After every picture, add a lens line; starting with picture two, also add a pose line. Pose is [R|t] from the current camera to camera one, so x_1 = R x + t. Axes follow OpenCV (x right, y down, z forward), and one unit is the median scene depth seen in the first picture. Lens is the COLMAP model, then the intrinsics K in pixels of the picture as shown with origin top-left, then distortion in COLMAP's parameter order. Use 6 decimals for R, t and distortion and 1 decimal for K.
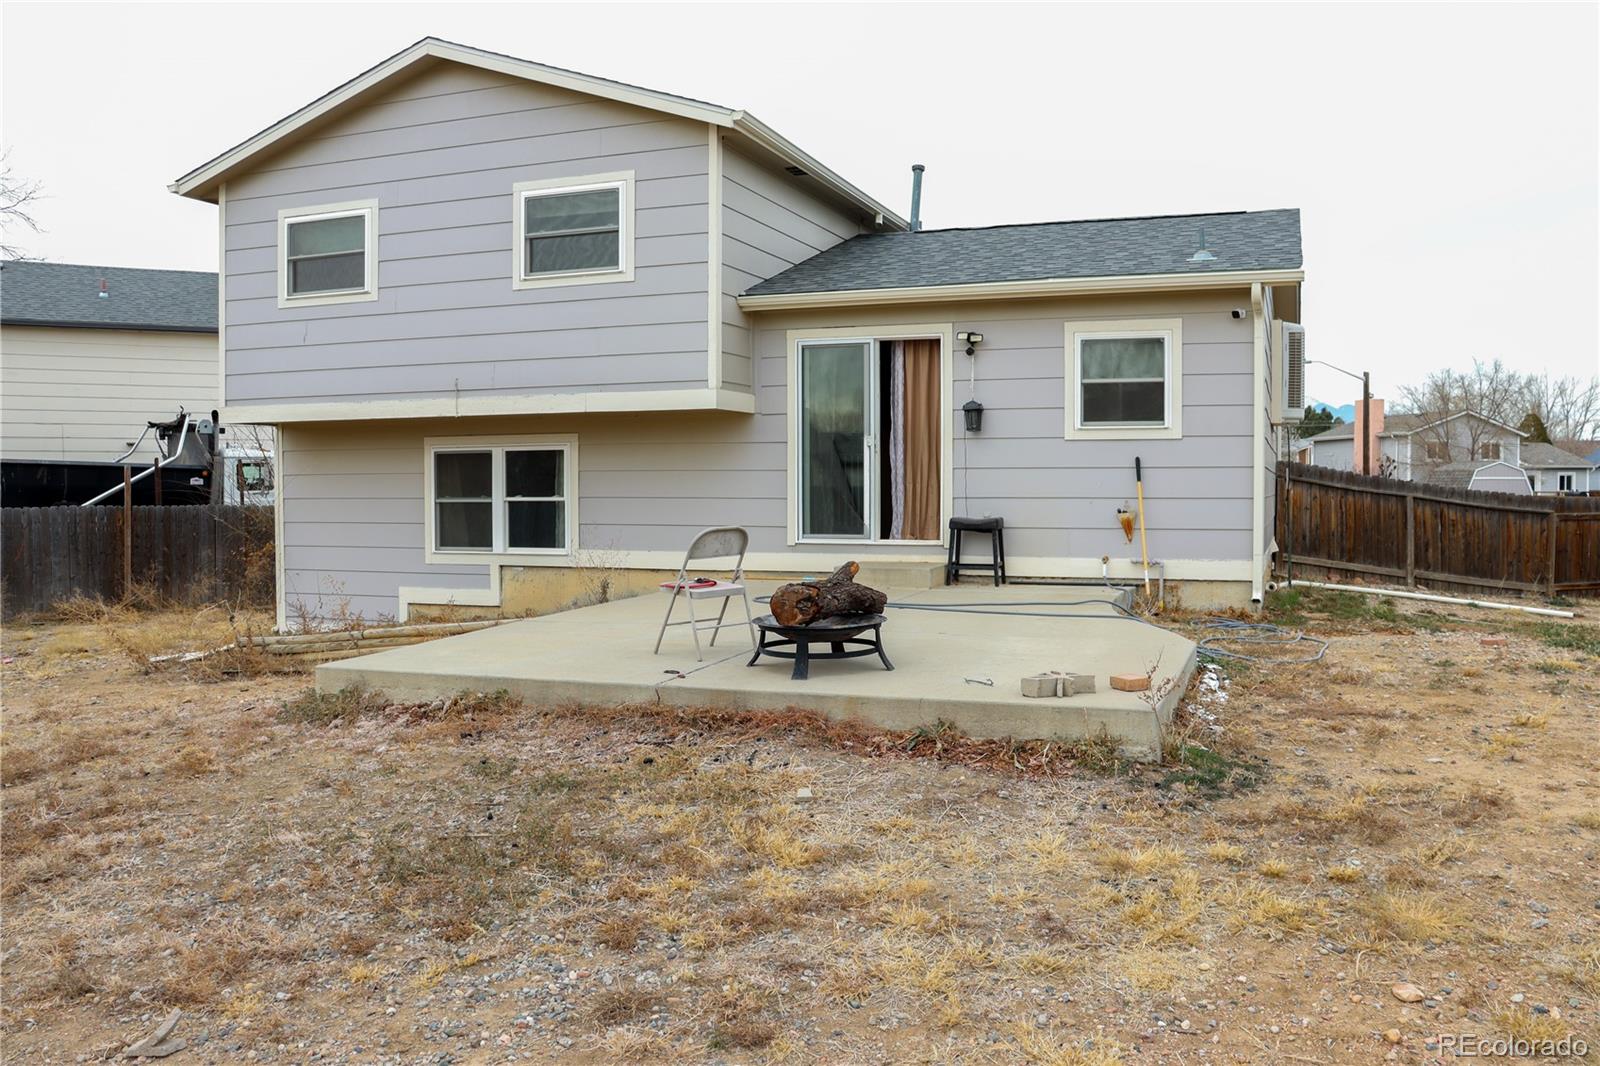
lens RADIAL K [[1359.2, 0, 808.0], [0, 1359.2, 535.4], [0, 0, 1]] dist [-0.191355, 0.194278]
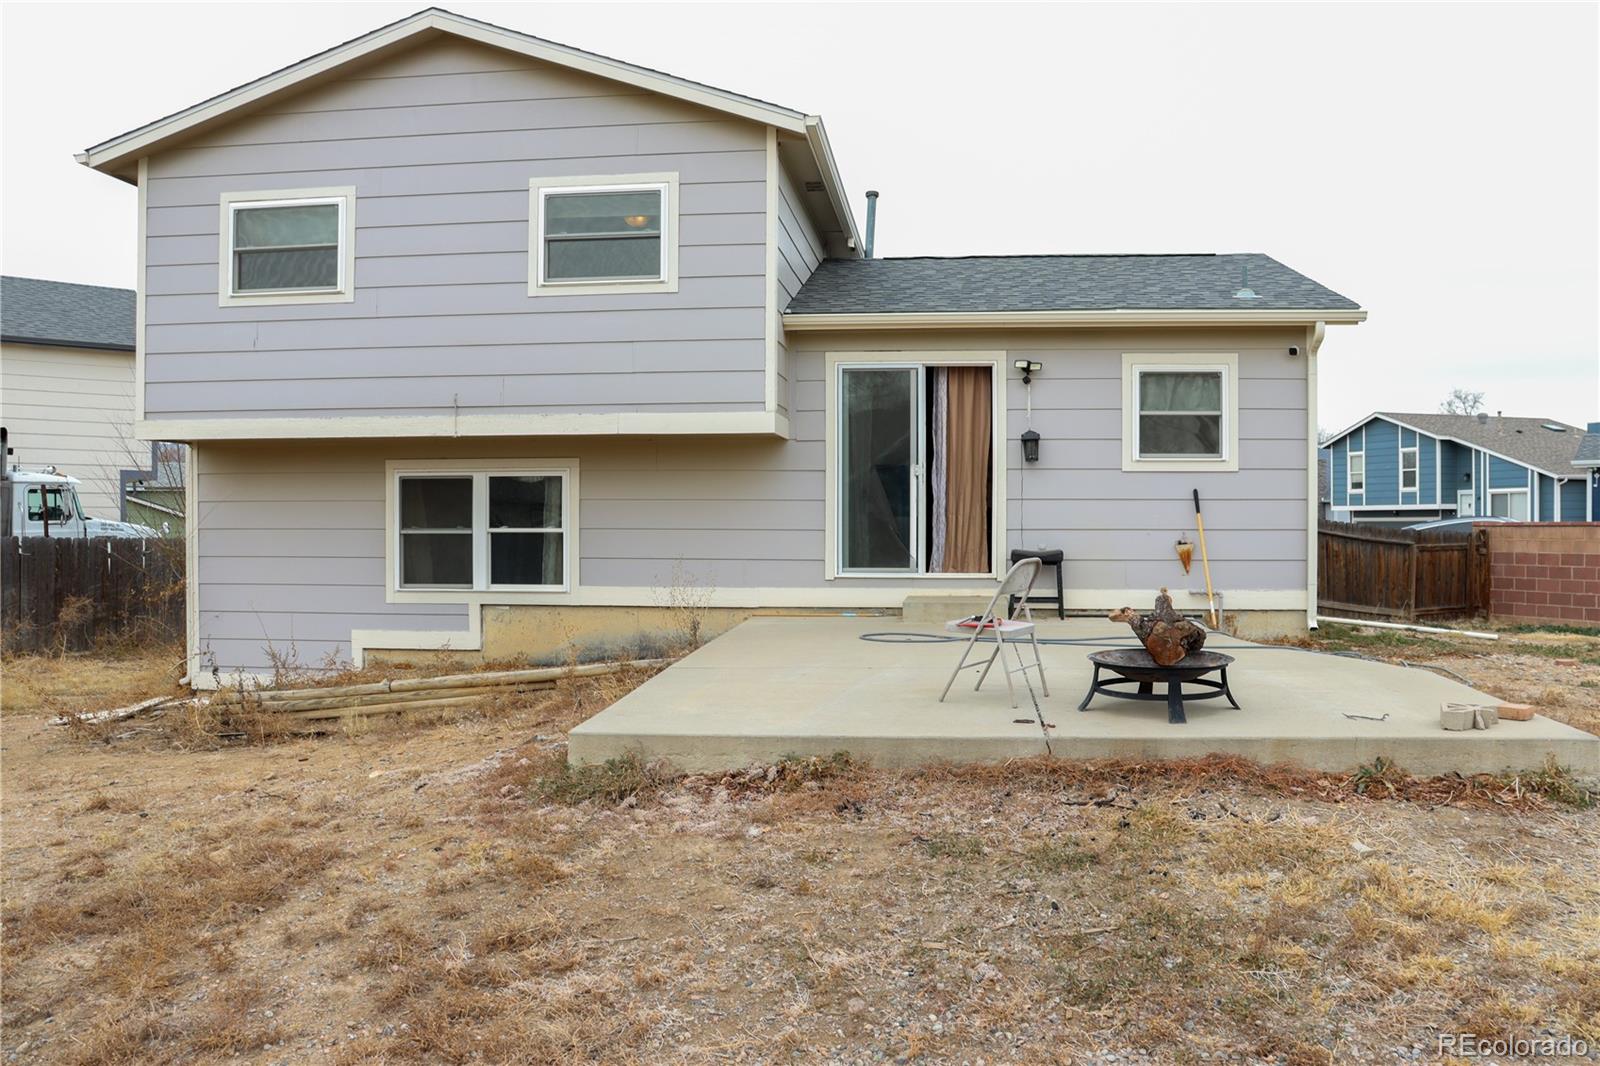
lens RADIAL K [[1331.2, 0, 801.1], [0, 1331.2, 536.5], [0, 0, 1]] dist [-0.184577, 0.171477]
pose [[0.969385, 0.000586, 0.245547, -0.260860], [0.005587, 0.999686, -0.024442, -0.000192], [-0.245484, 0.025066, 0.969077, 0.108830]]
